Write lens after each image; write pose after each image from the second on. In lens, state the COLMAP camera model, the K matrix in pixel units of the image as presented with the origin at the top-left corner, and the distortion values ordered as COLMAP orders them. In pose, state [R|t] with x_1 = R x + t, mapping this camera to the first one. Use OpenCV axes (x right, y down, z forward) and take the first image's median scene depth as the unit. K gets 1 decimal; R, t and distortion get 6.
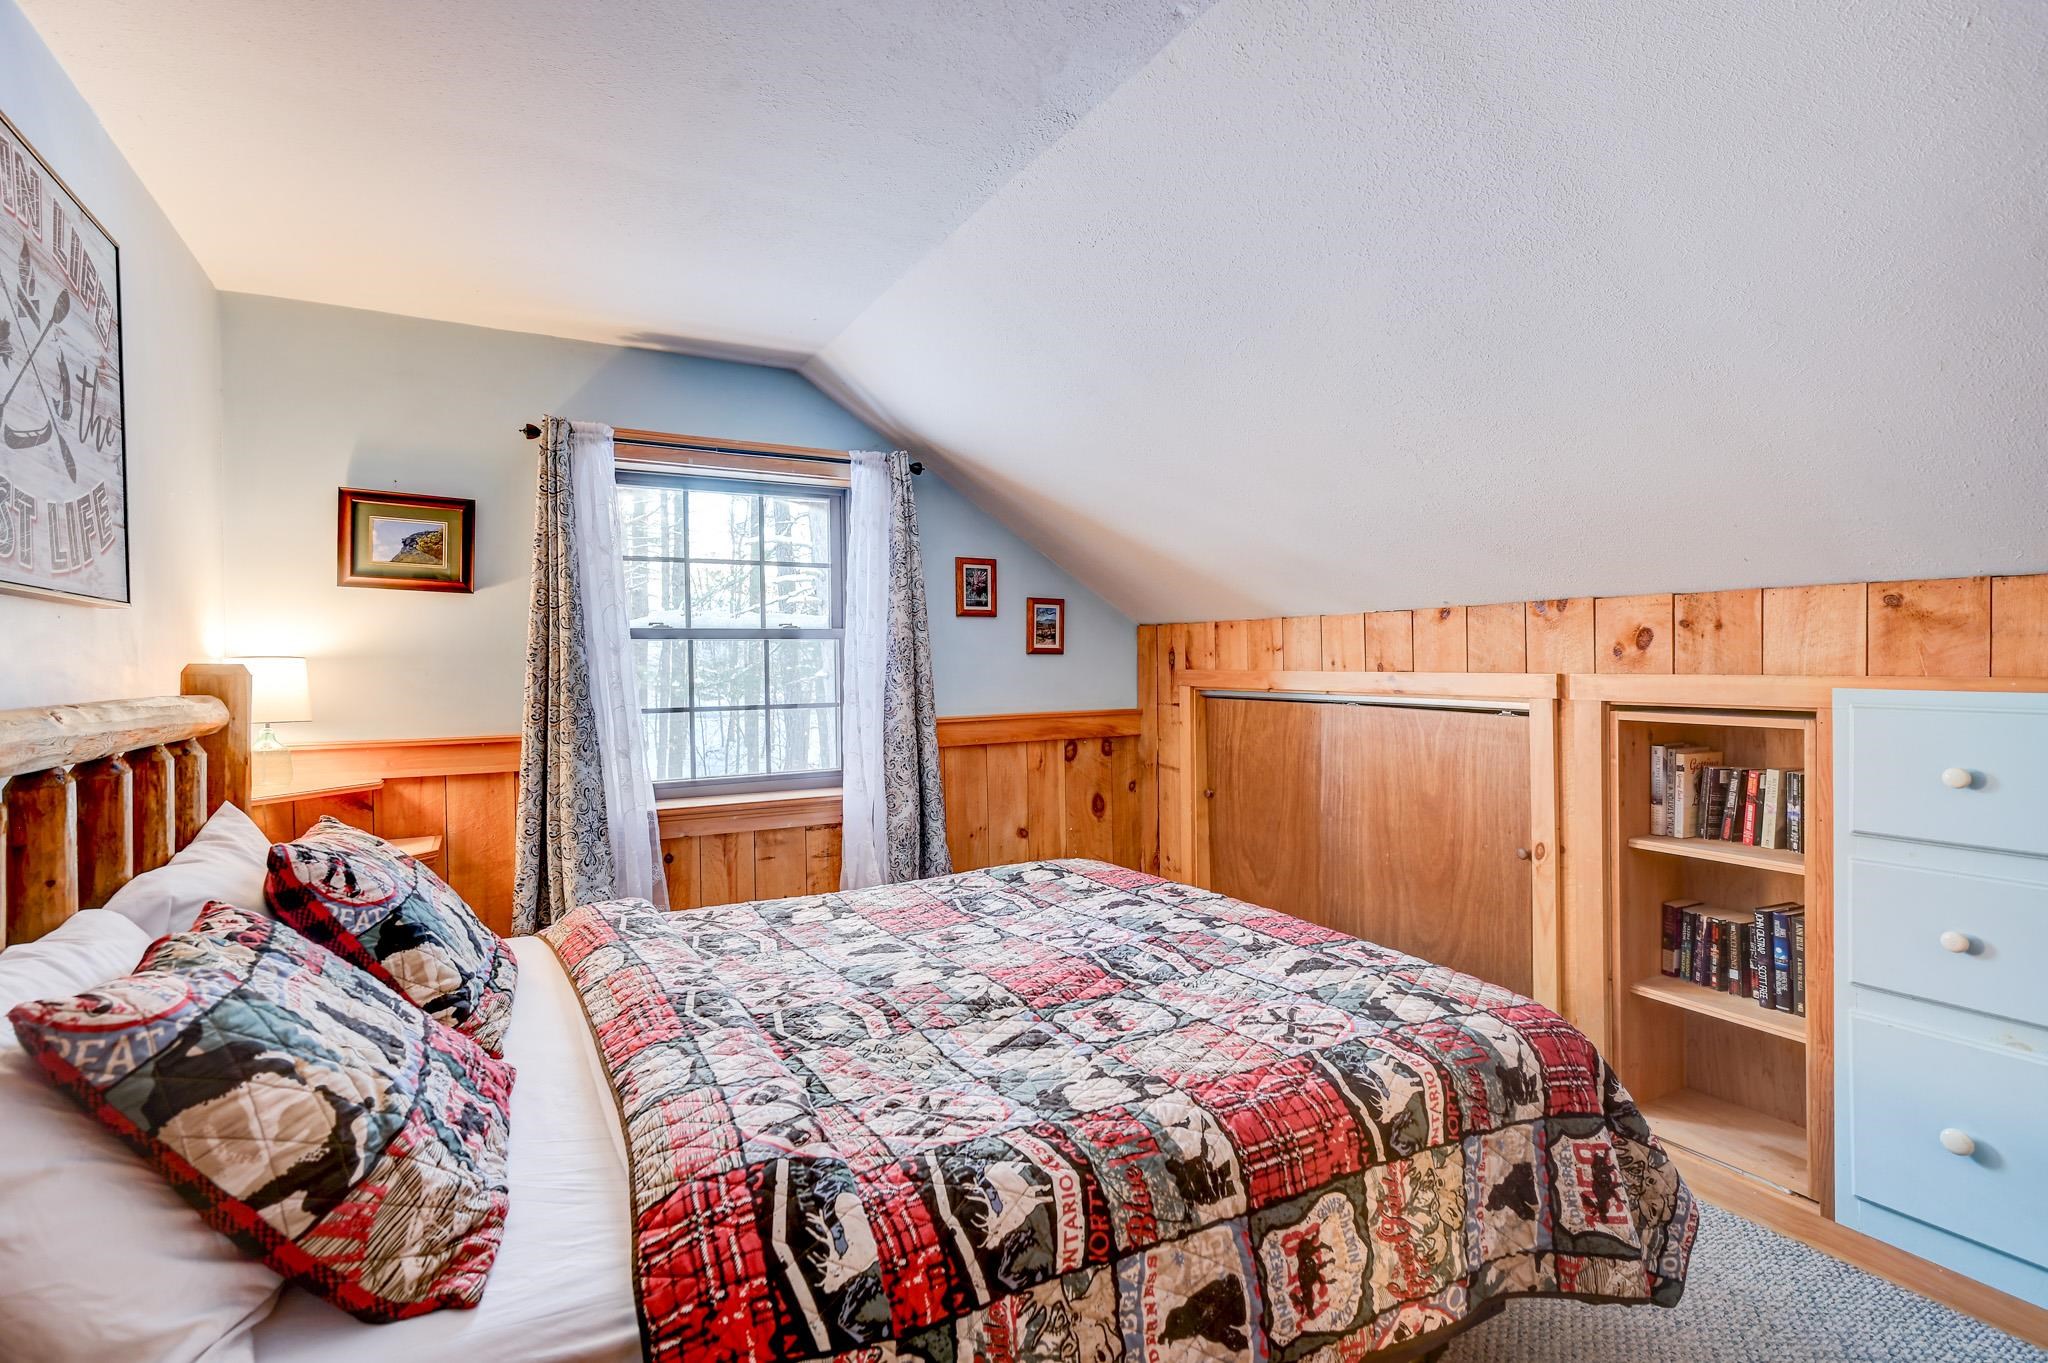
lens RADIAL K [[977.3, 0, 1024.0], [0, 977.3, 681.5], [0, 0, 1]] dist [0.012476, -0.000047]
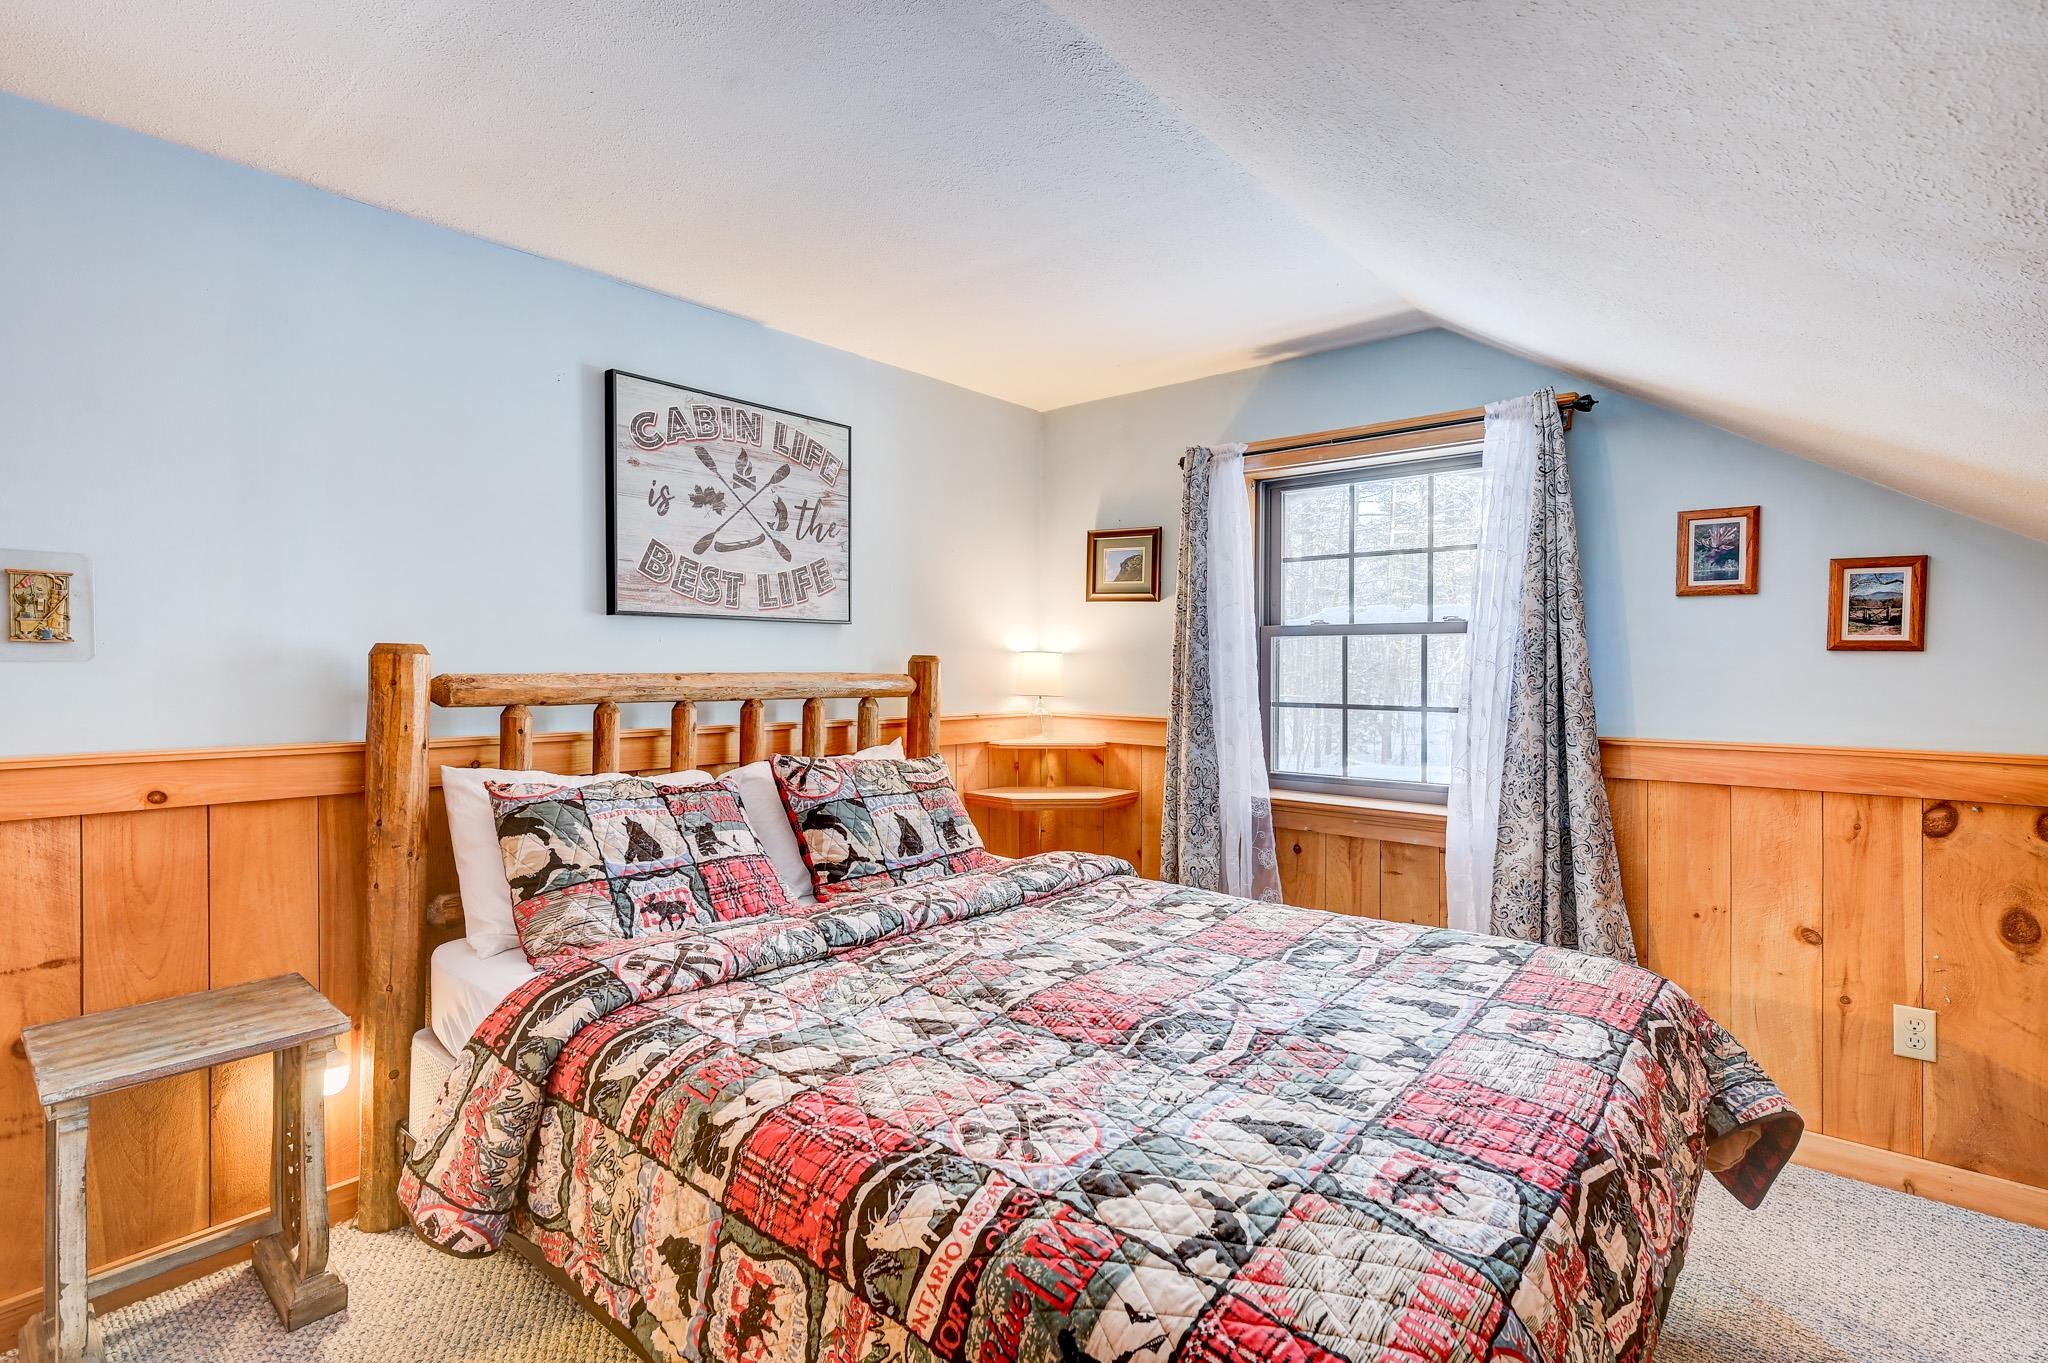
lens RADIAL K [[977.3, 0, 1024.0], [0, 977.3, 681.5], [0, 0, 1]] dist [0.012476, -0.000047]
pose [[0.350290, 0.029466, -0.936178, 0.657677], [-0.029147, 0.999364, 0.020549, -0.010592], [0.936188, 0.020089, 0.350926, 0.486577]]
